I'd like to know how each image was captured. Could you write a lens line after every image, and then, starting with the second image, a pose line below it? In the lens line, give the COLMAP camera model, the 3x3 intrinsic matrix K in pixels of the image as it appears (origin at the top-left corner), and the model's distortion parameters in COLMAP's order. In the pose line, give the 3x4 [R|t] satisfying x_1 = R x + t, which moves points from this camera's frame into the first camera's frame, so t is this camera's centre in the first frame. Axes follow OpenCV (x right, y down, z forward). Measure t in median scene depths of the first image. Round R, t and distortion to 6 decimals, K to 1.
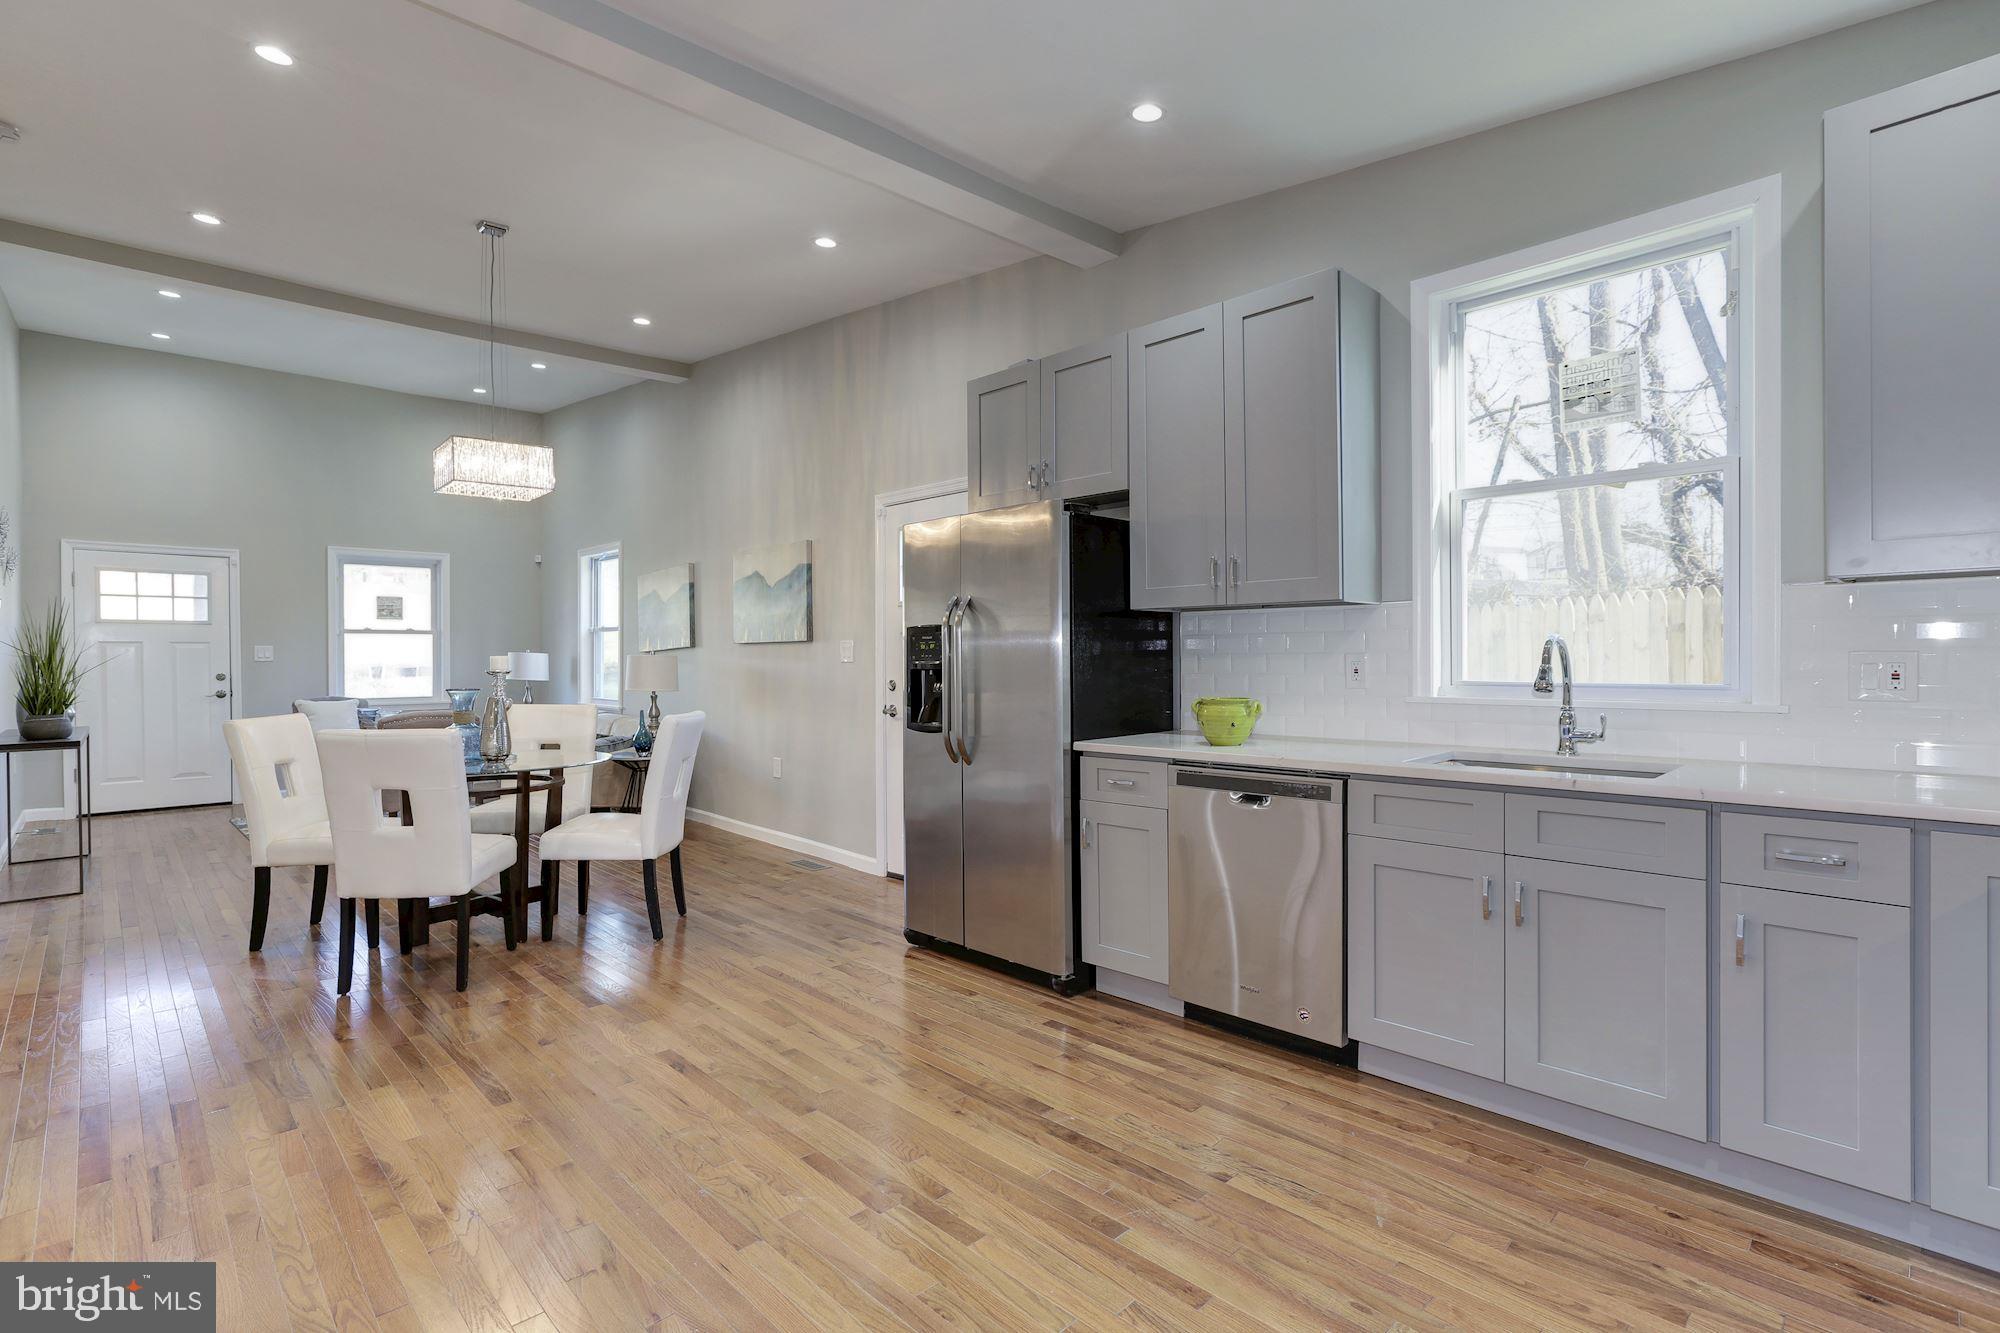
lens RADIAL K [[941.7, 0, 1000.0], [0, 941.7, 666.5], [0, 0, 1]] dist [-0.042791, 0.022456]
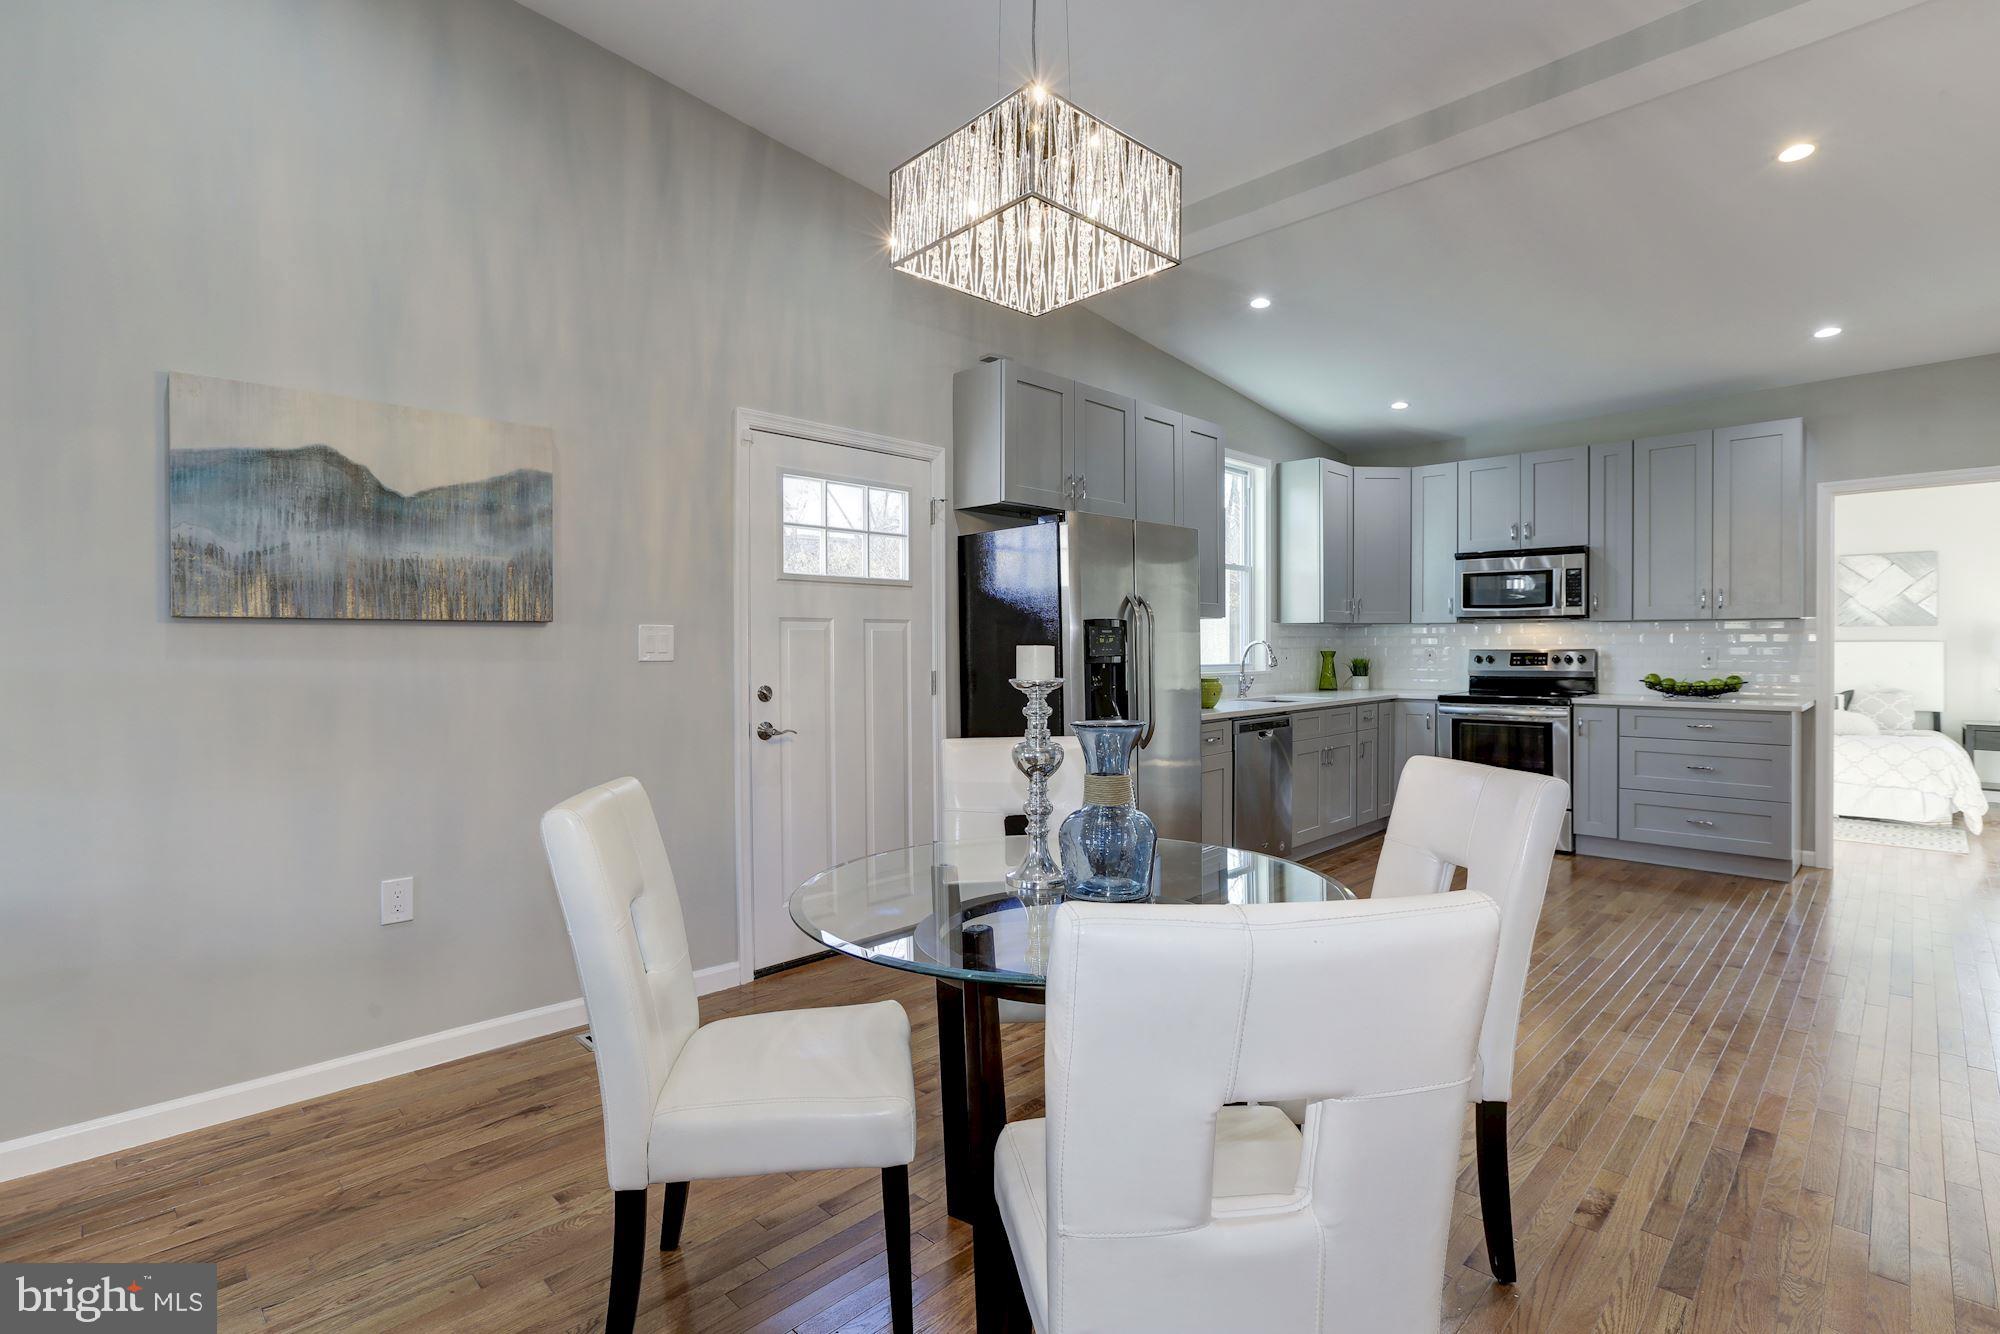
lens RADIAL K [[941.7, 0, 1000.0], [0, 941.7, 667.0], [0, 0, 1]] dist [-0.042791, 0.022456]
pose [[-0.023467, -0.012021, 0.999652, -1.405695], [0.016557, 0.999786, 0.012411, -0.009031], [-0.999587, 0.016843, -0.023263, 1.491947]]
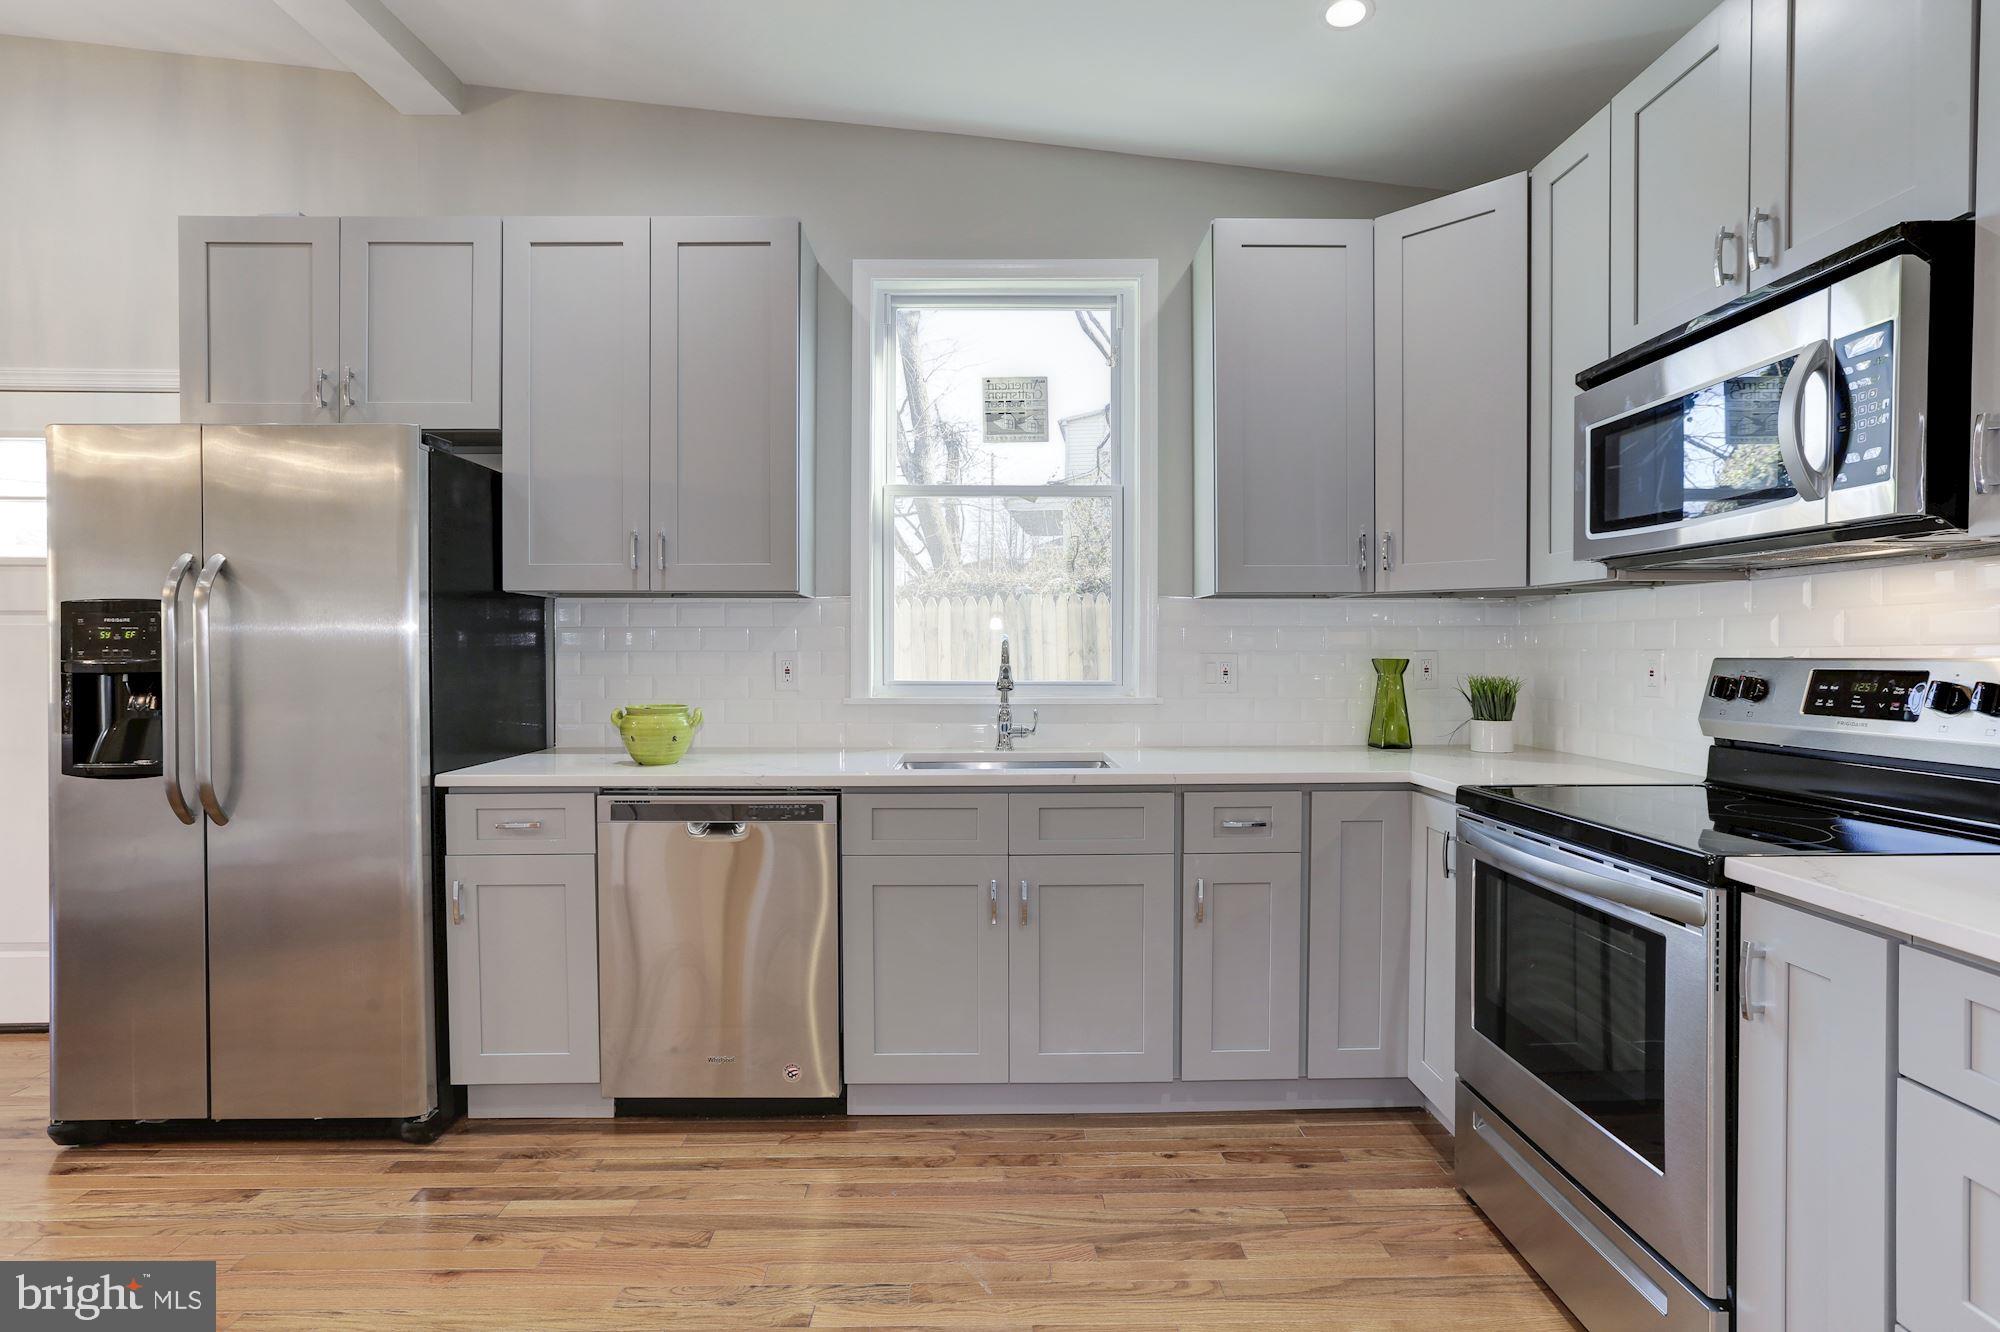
lens RADIAL K [[941.7, 0, 1000.0], [0, 941.7, 666.0], [0, 0, 1]] dist [-0.042791, 0.022456]
pose [[0.684869, -0.002630, 0.728661, -0.157246], [0.002576, 0.999996, 0.001188, -0.000909], [-0.728662, 0.001063, 0.684873, 0.255759]]
